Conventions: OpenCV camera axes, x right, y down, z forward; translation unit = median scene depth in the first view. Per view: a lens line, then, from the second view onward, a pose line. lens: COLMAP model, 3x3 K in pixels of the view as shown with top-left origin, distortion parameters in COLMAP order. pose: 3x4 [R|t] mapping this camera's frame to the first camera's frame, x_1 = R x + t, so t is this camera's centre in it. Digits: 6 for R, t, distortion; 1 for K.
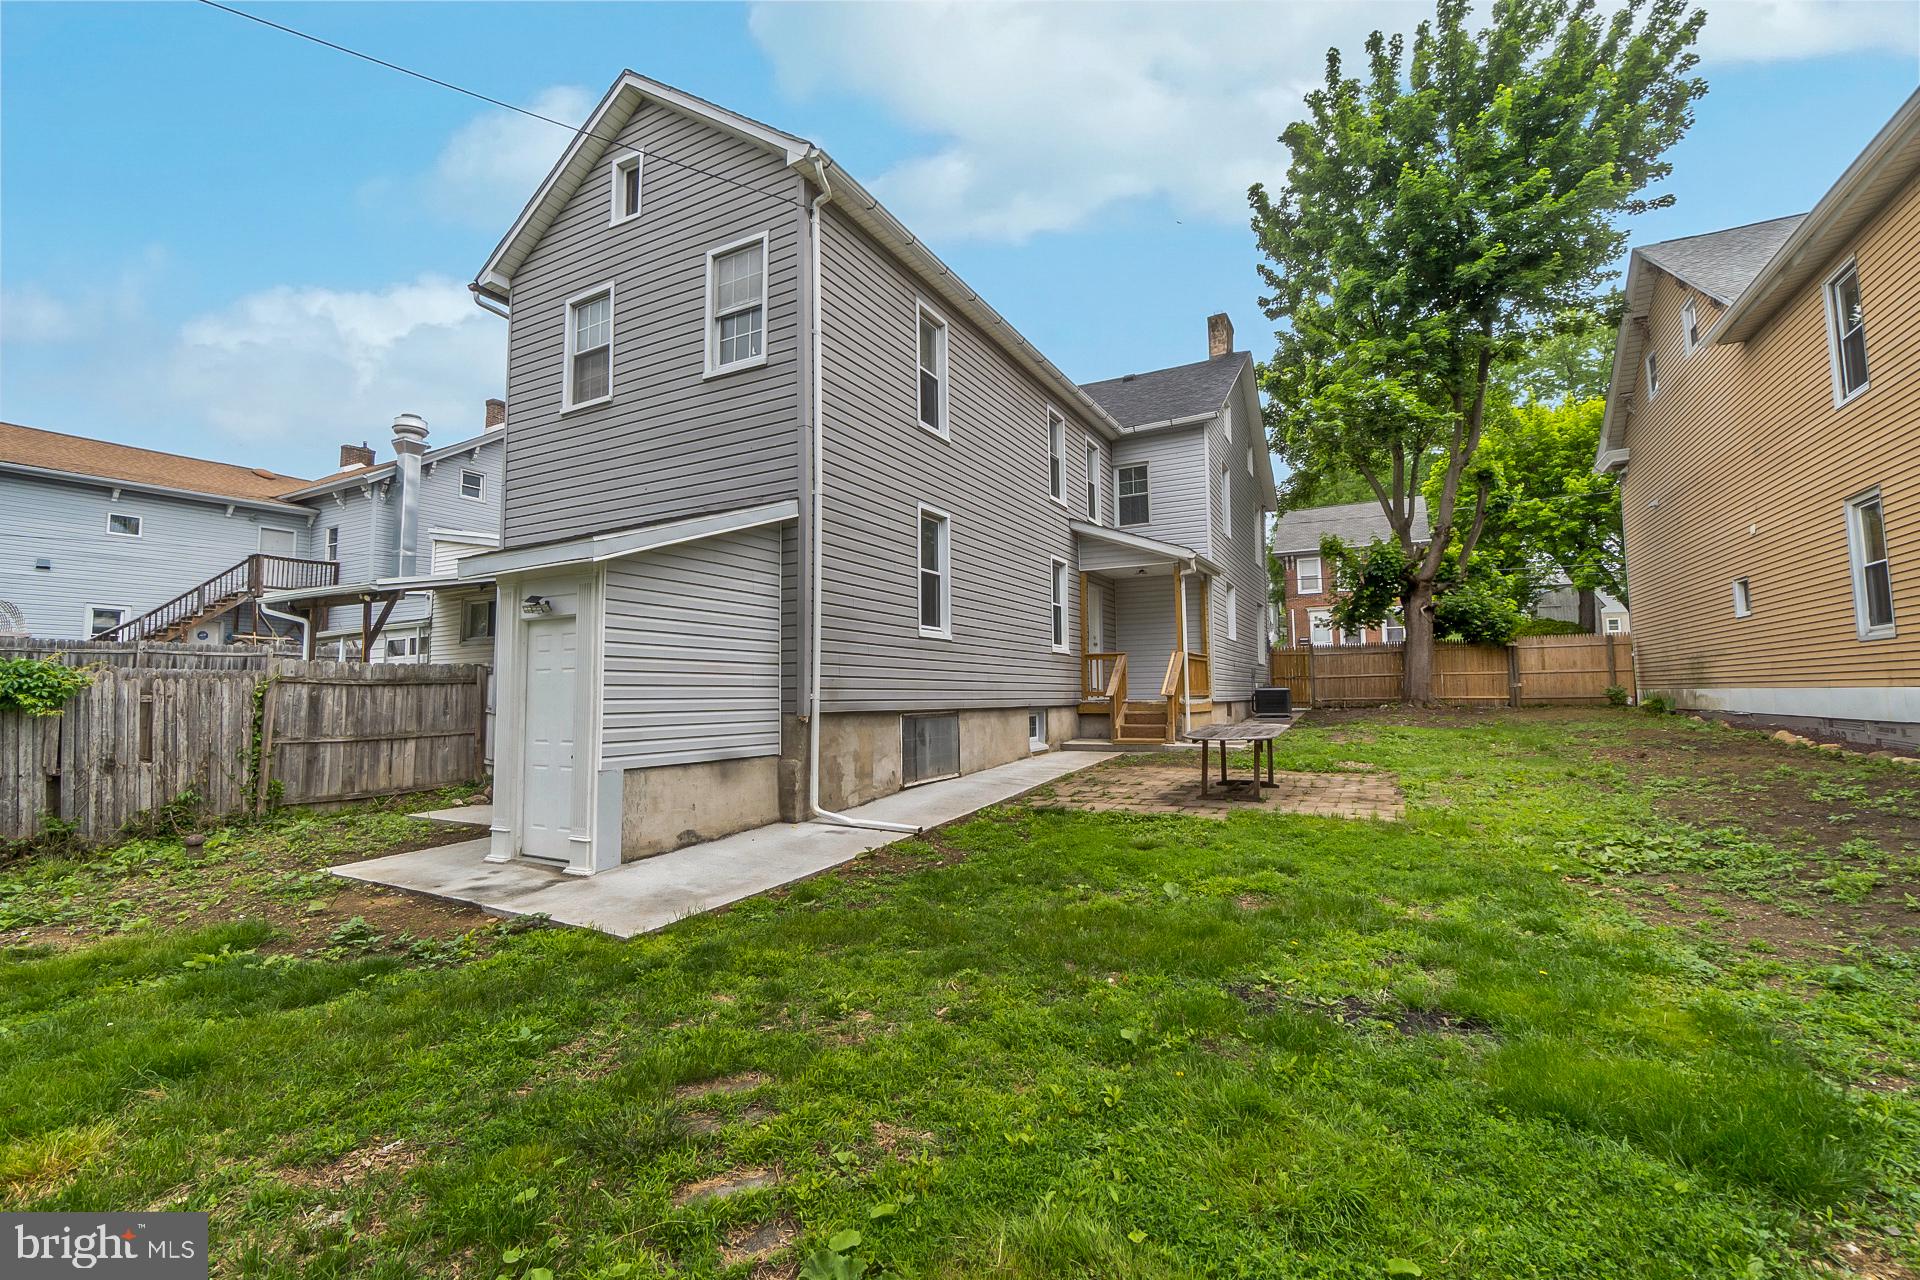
lens RADIAL K [[816.9, 0, 966.0], [0, 816.9, 629.8], [0, 0, 1]] dist [-0.007401, 0.001636]
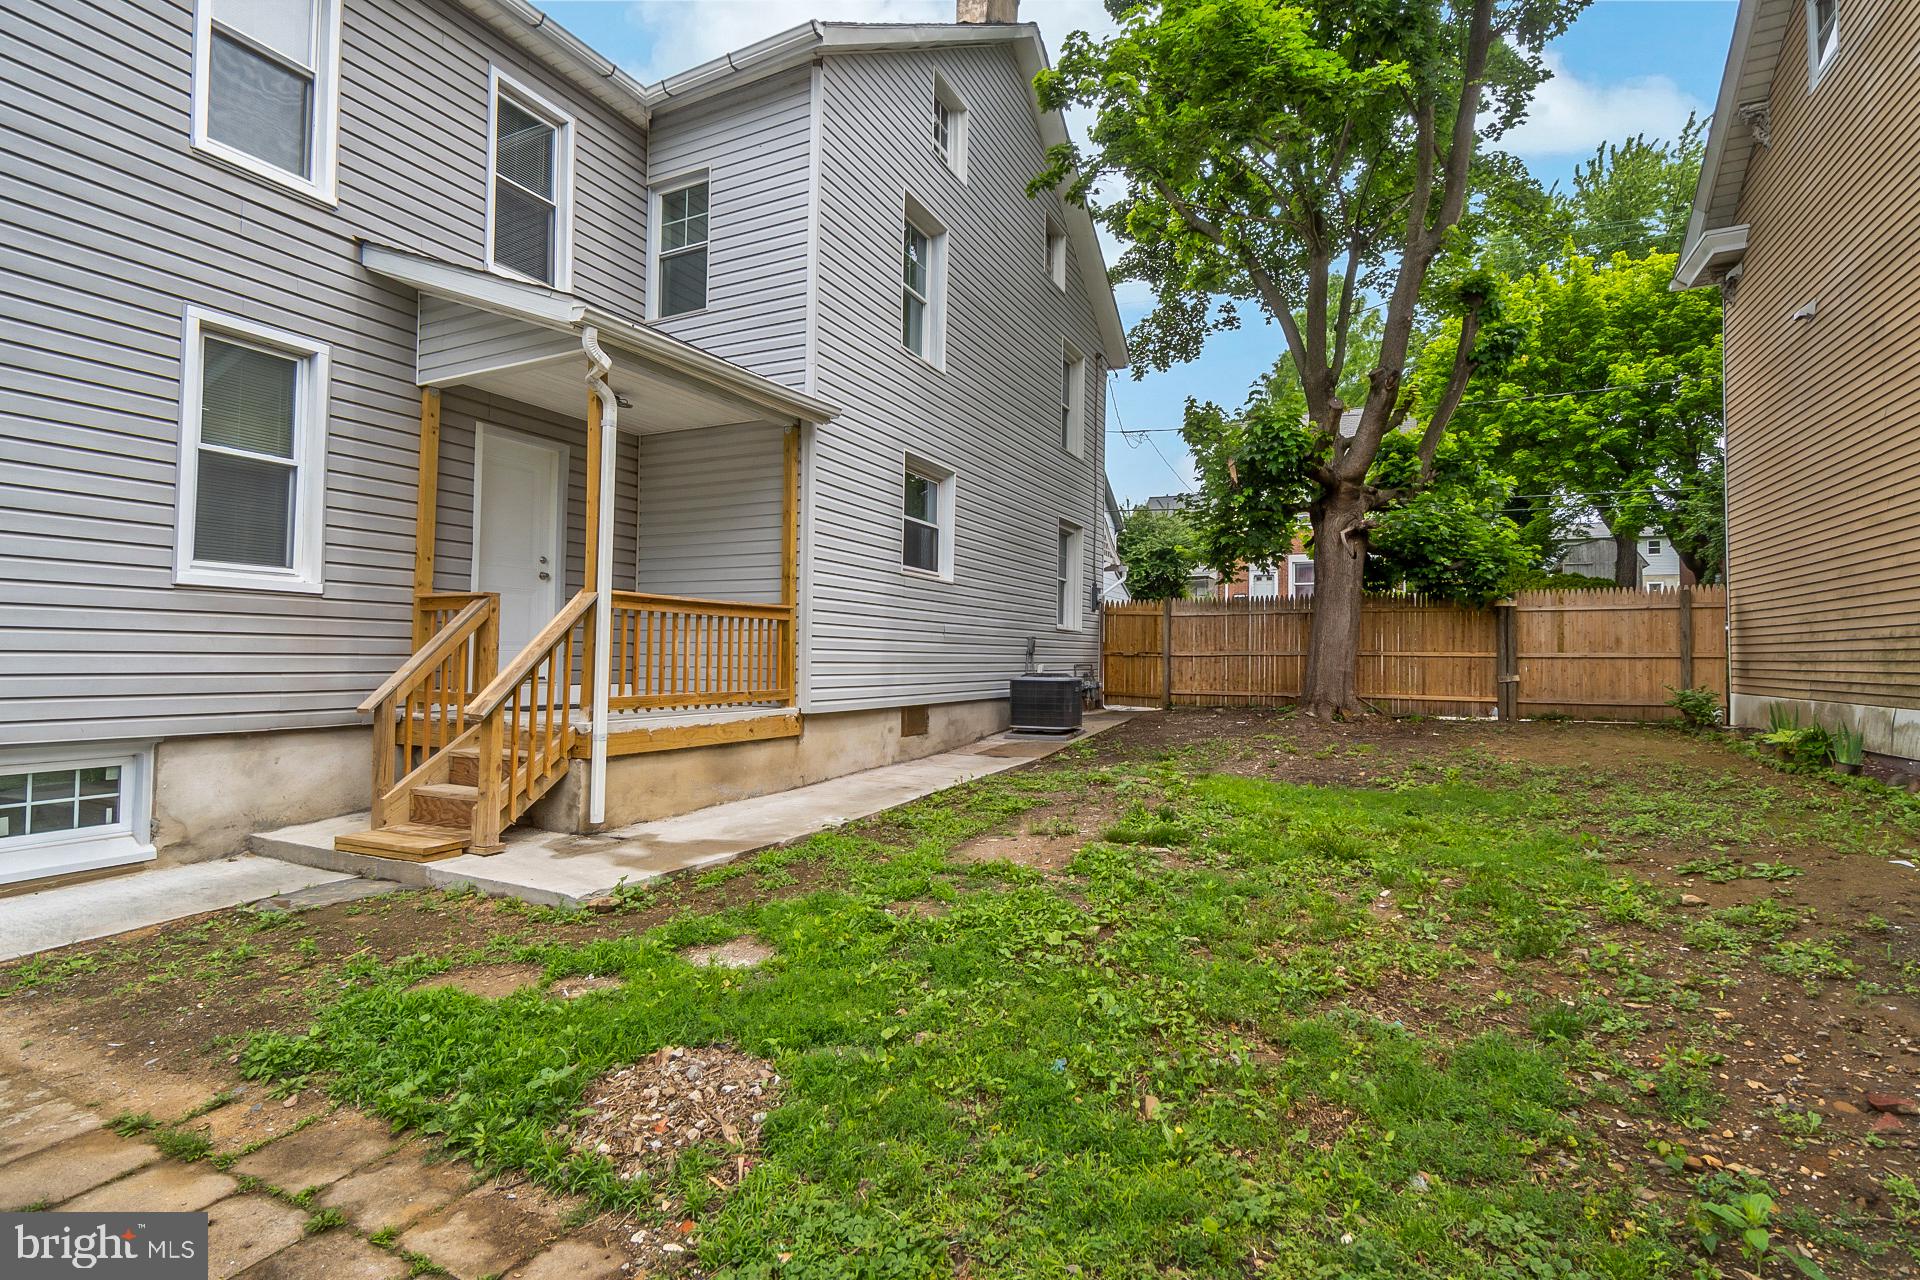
lens RADIAL K [[905.2, 0, 966.2], [0, 905.2, 633.0], [0, 0, 1]] dist [-0.008647, 0.001478]
pose [[0.999360, 0.021397, 0.028666, 0.405176], [-0.022906, 0.998310, 0.053404, 0.018677], [-0.027474, -0.054027, 0.998161, 0.563181]]
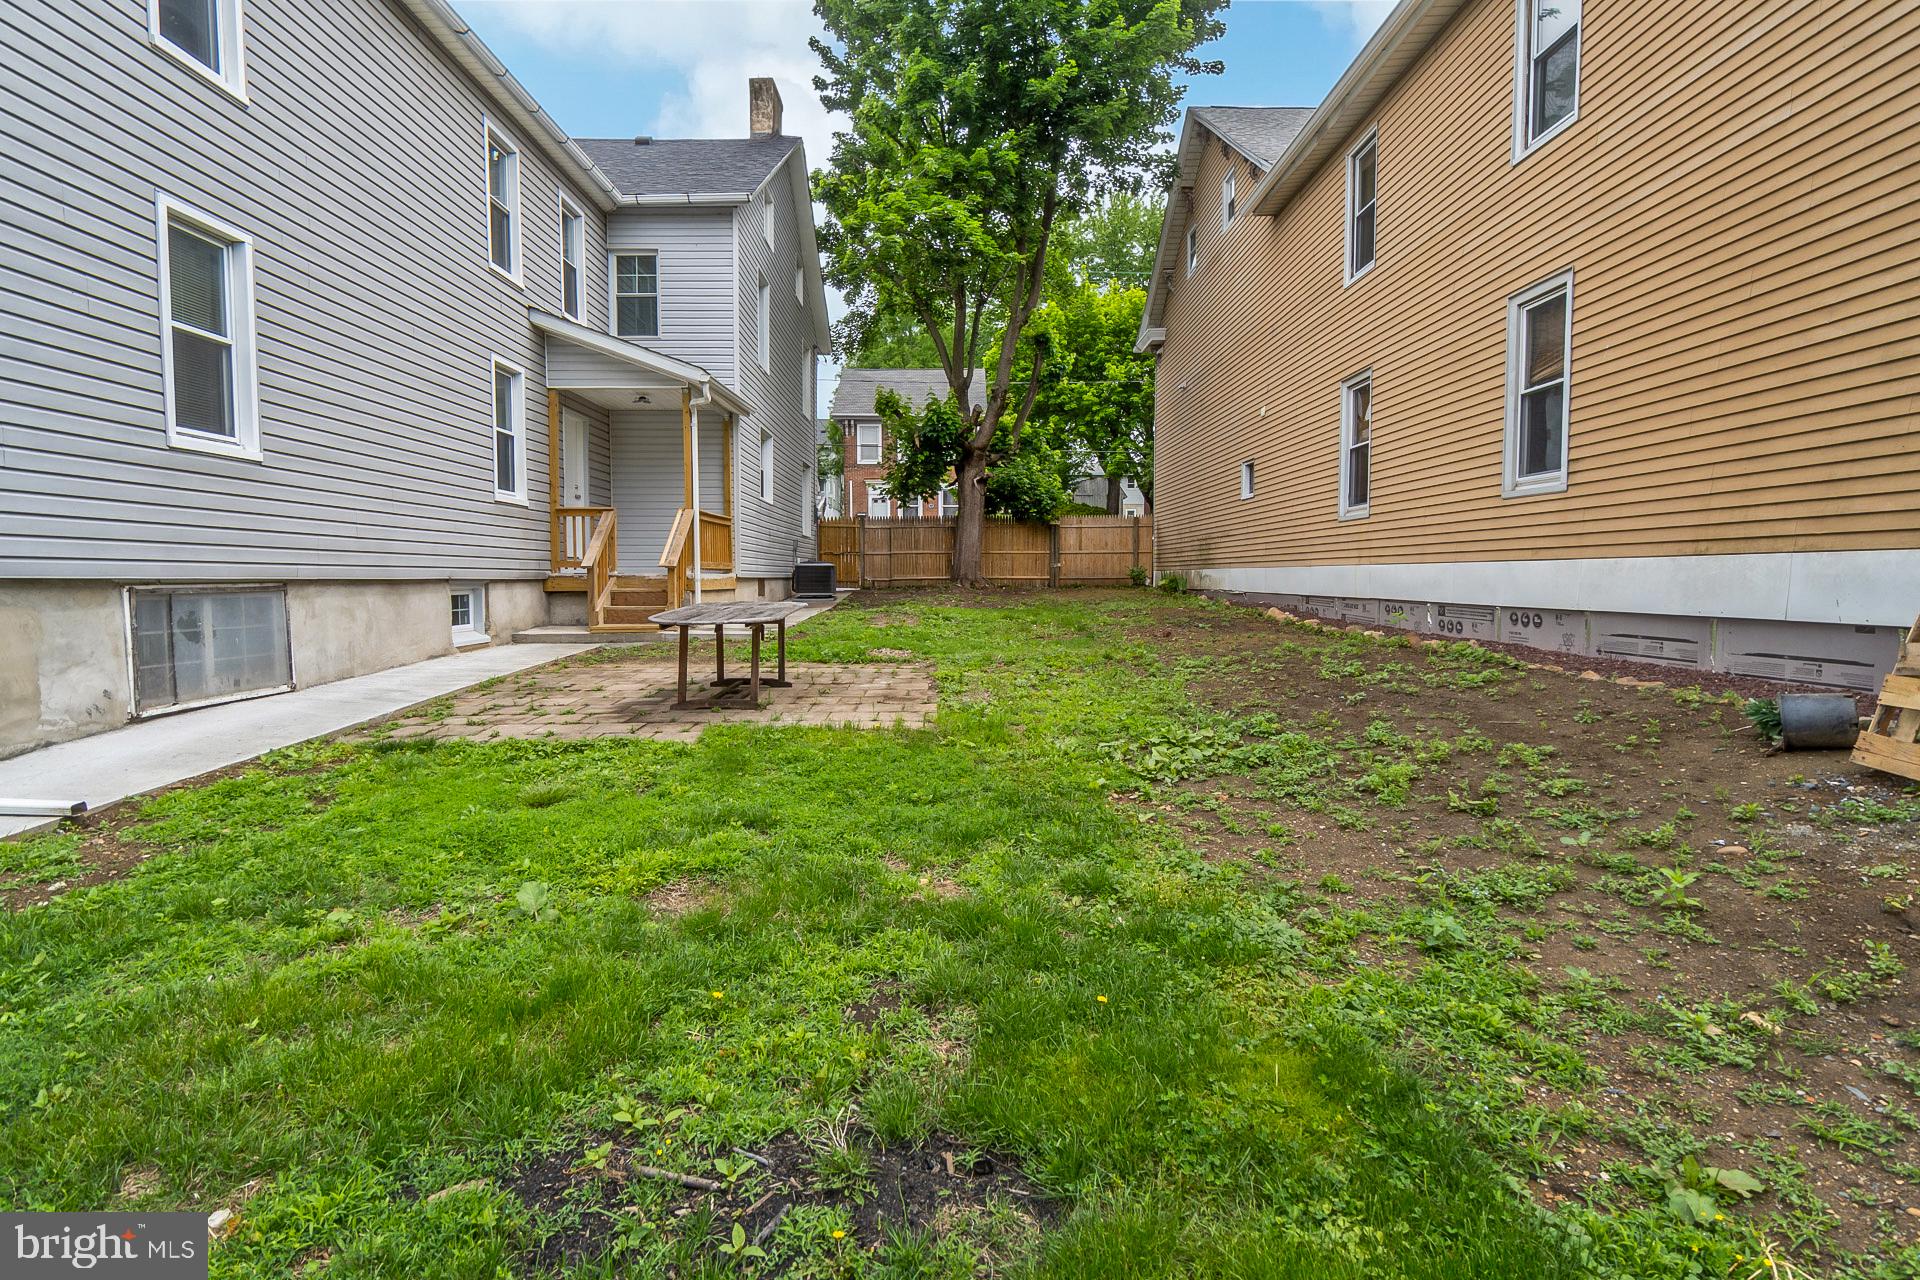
lens RADIAL K [[905.2, 0, 960.7], [0, 905.2, 630.9], [0, 0, 1]] dist [-0.008647, 0.001478]
pose [[0.880482, -0.018525, 0.473718, 0.082817], [-0.047157, 0.990858, 0.126397, 0.019965], [-0.471729, -0.133629, 0.871559, 0.136051]]
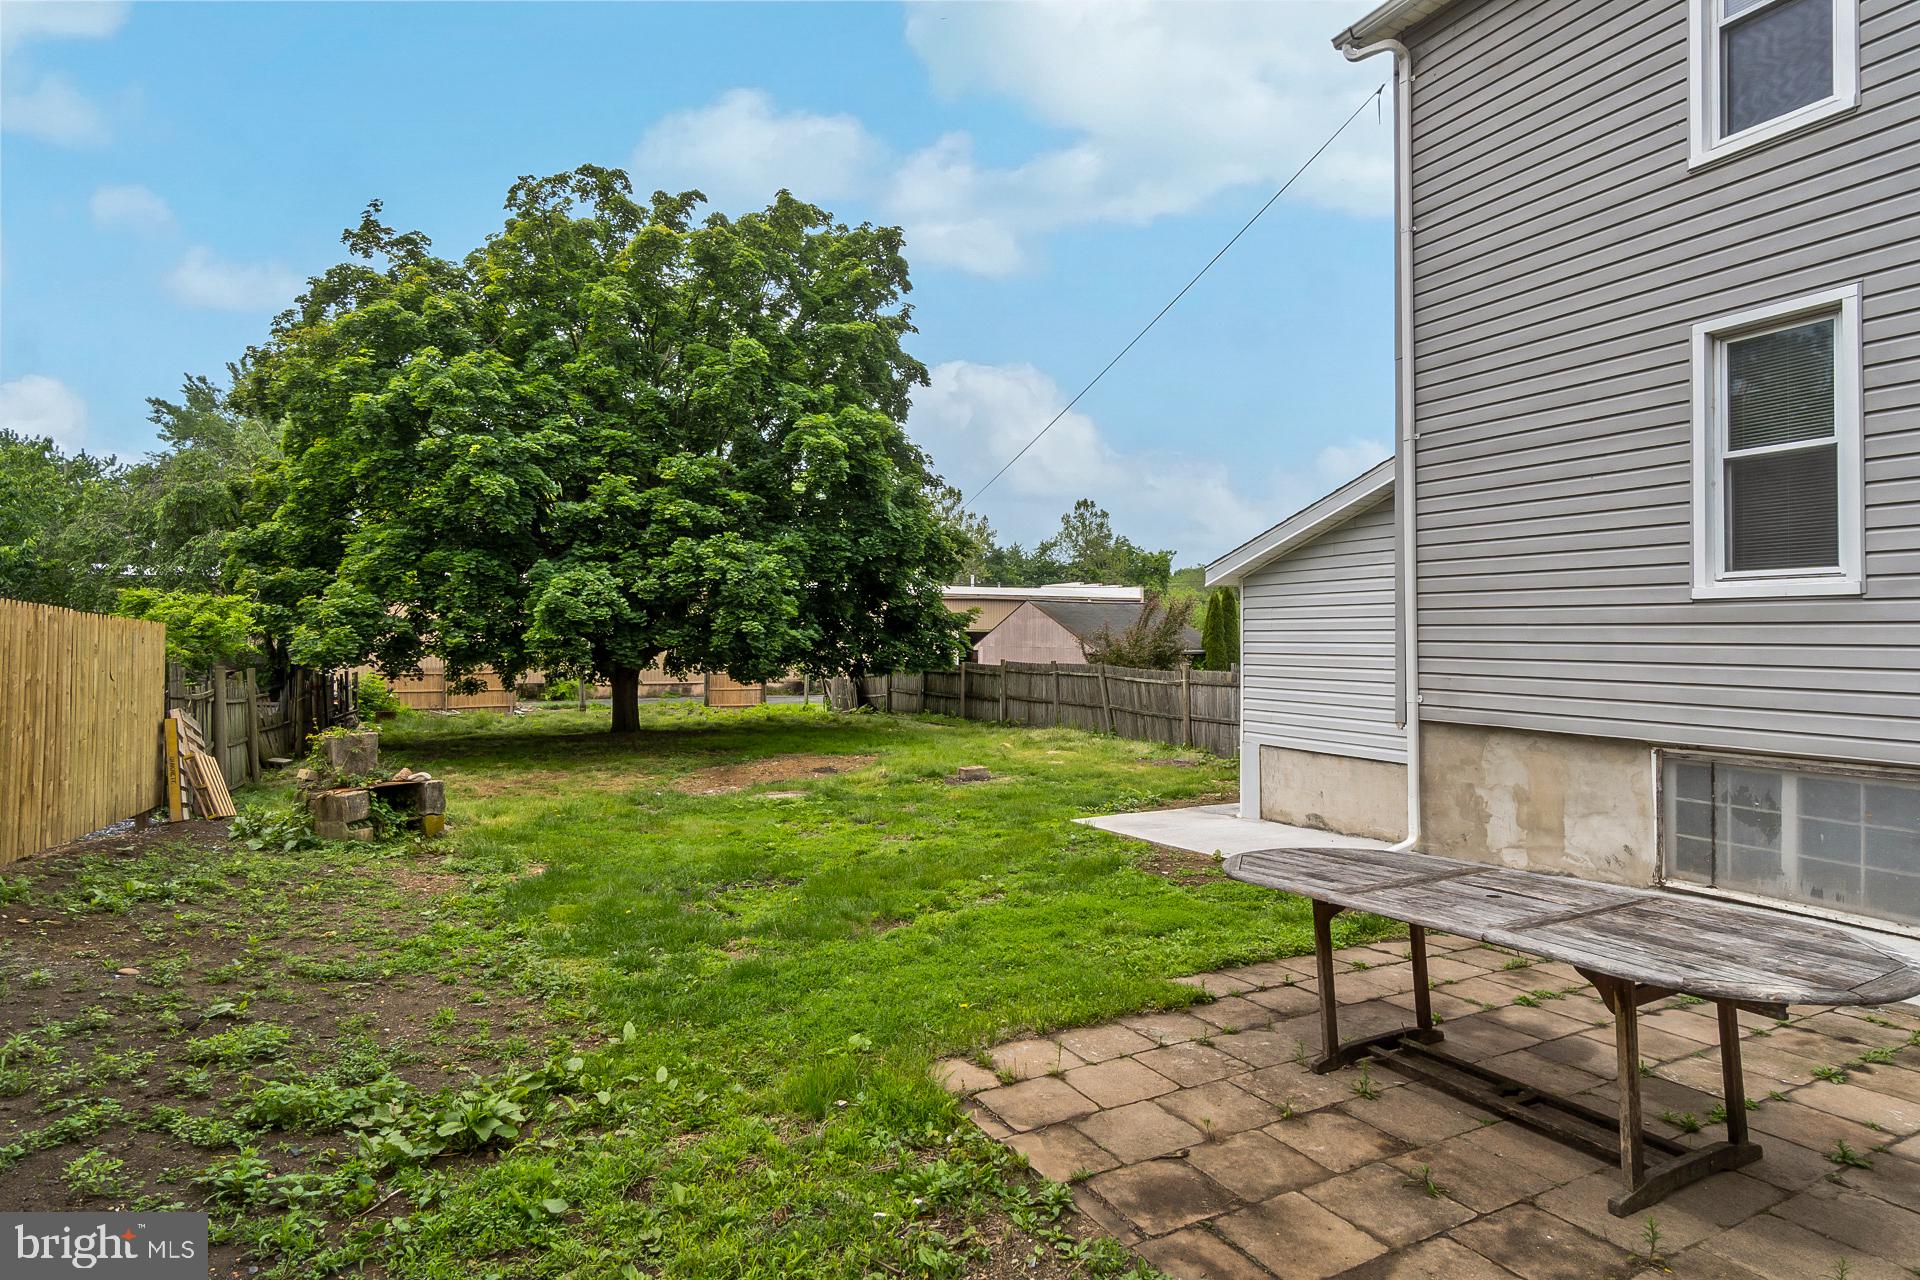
lens RADIAL K [[950.7, 0, 965.9], [0, 950.7, 641.7], [0, 0, 1]] dist [-0.001534, -0.000062]
pose [[-0.592631, -0.008461, -0.805430, 0.457360], [0.053201, 0.997350, -0.049622, 0.026576], [0.803715, -0.072257, -0.590610, 0.664977]]
